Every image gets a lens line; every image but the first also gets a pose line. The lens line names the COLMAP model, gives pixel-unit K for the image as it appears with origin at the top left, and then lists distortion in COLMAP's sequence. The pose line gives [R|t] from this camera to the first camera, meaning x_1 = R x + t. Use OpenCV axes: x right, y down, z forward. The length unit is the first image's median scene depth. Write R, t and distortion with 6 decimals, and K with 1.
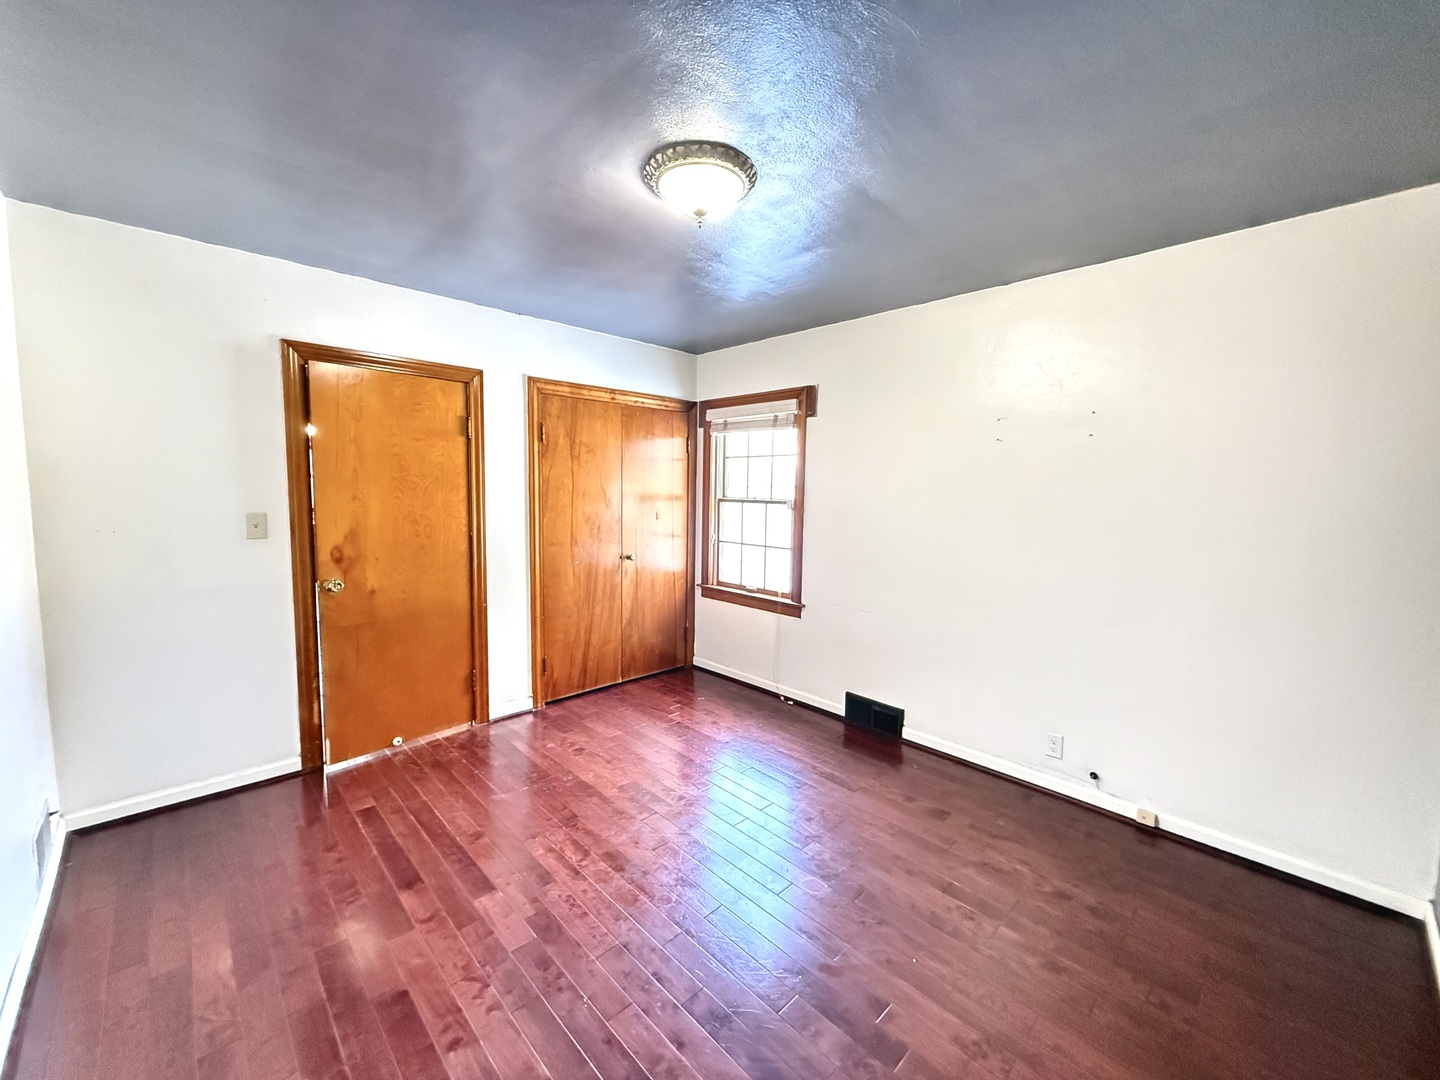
lens RADIAL K [[572.4, 0, 720.7], [0, 572.4, 537.6], [0, 0, 1]] dist [0.001834, 0.000187]
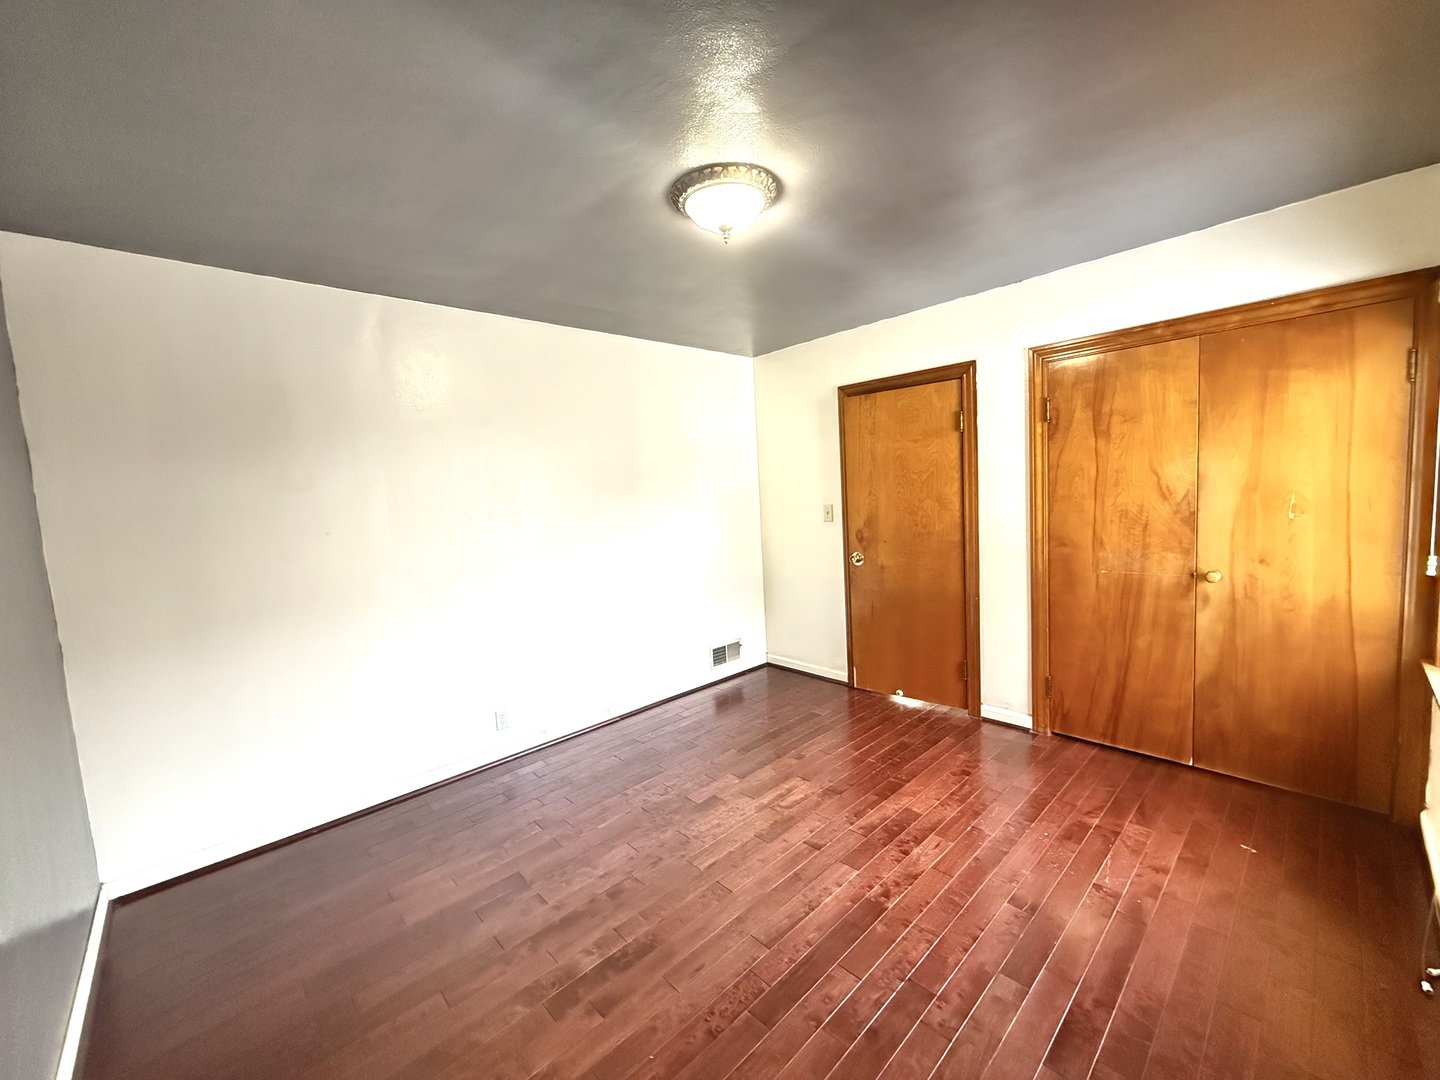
lens RADIAL K [[572.4, 0, 720.8], [0, 572.4, 539.9], [0, 0, 1]] dist [0.001834, 0.000187]
pose [[-0.019363, 0.073188, -0.997130, 0.537491], [-0.034604, 0.996671, 0.073826, -0.038215], [0.999214, 0.035934, -0.016766, 0.534463]]
